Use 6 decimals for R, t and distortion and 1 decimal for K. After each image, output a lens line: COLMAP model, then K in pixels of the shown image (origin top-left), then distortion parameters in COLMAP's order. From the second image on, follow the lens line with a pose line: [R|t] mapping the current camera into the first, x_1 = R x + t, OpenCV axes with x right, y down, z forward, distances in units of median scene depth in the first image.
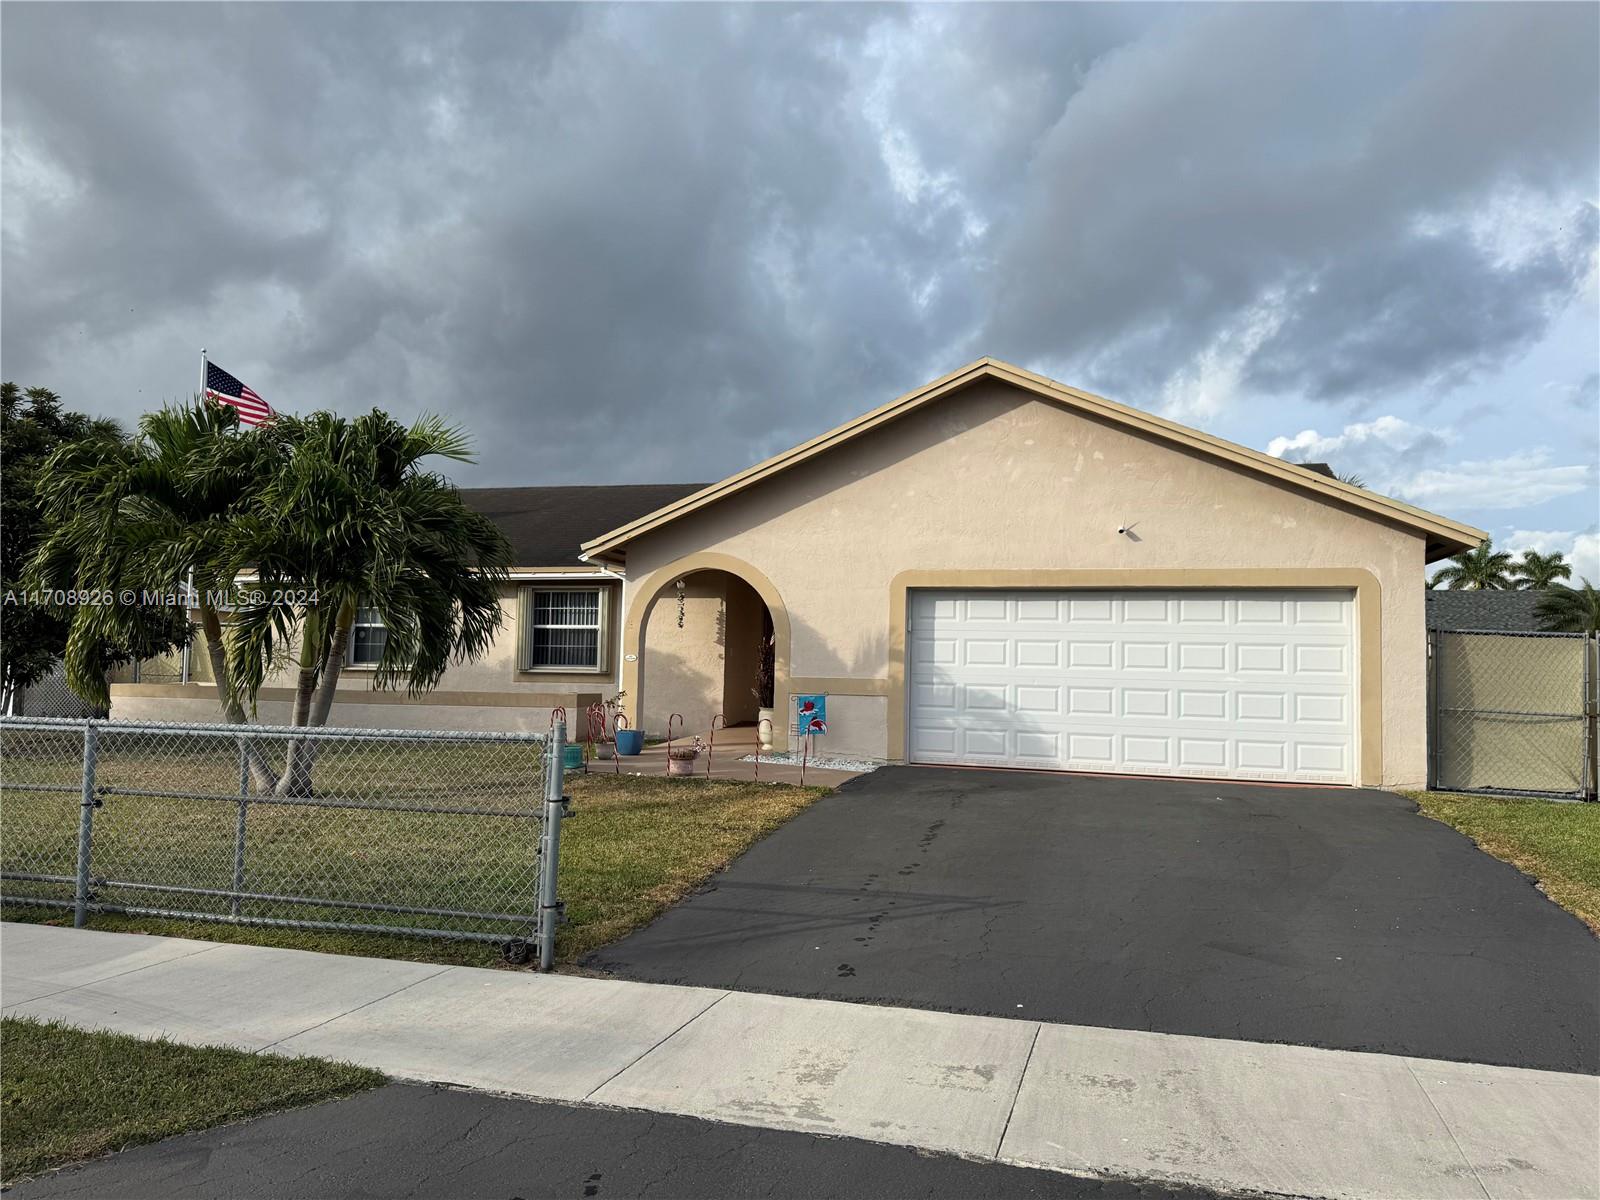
lens RADIAL K [[1130.9, 0, 804.8], [0, 1130.9, 603.2], [0, 0, 1]] dist [0.027693, -0.019995]
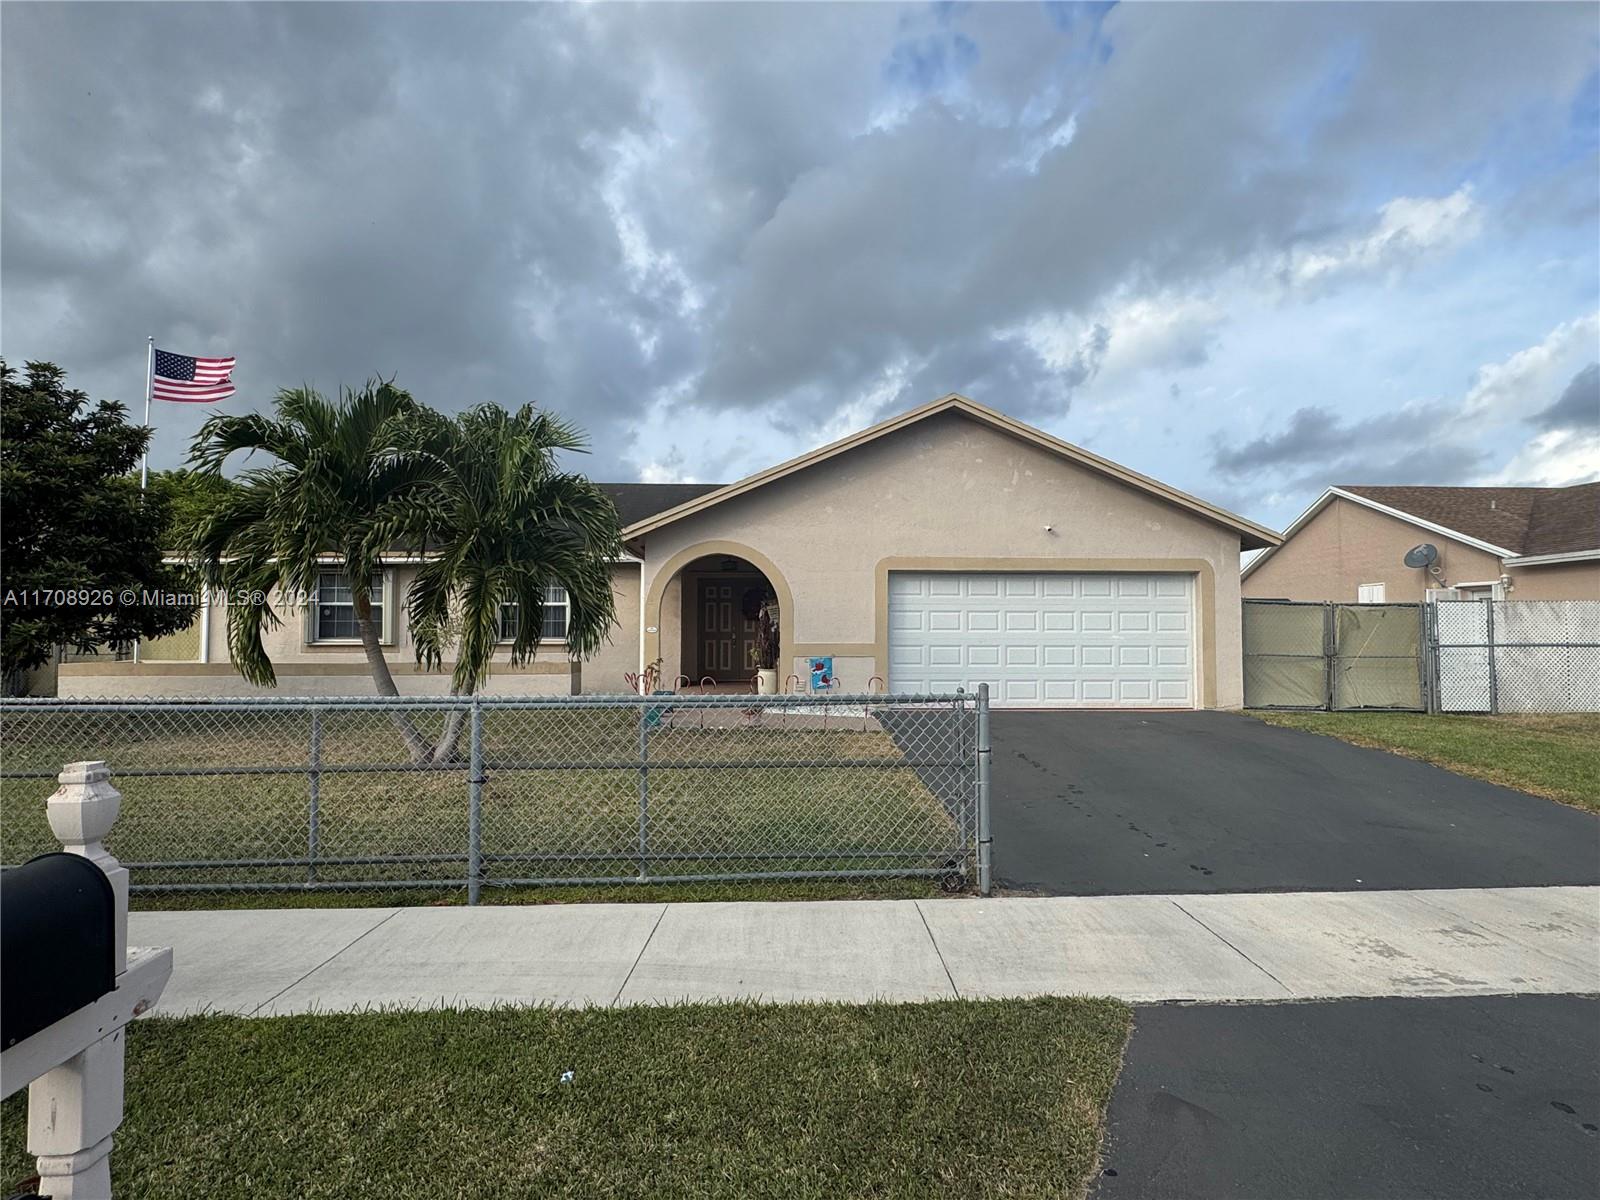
lens RADIAL K [[867.1, 0, 799.4], [0, 867.1, 594.3], [0, 0, 1]] dist [-0.010654, 0.004170]
pose [[0.950336, -0.003187, 0.311209, -0.339322], [0.000693, 0.999967, 0.008122, 0.005352], [-0.311225, -0.007503, 0.950307, 0.112984]]
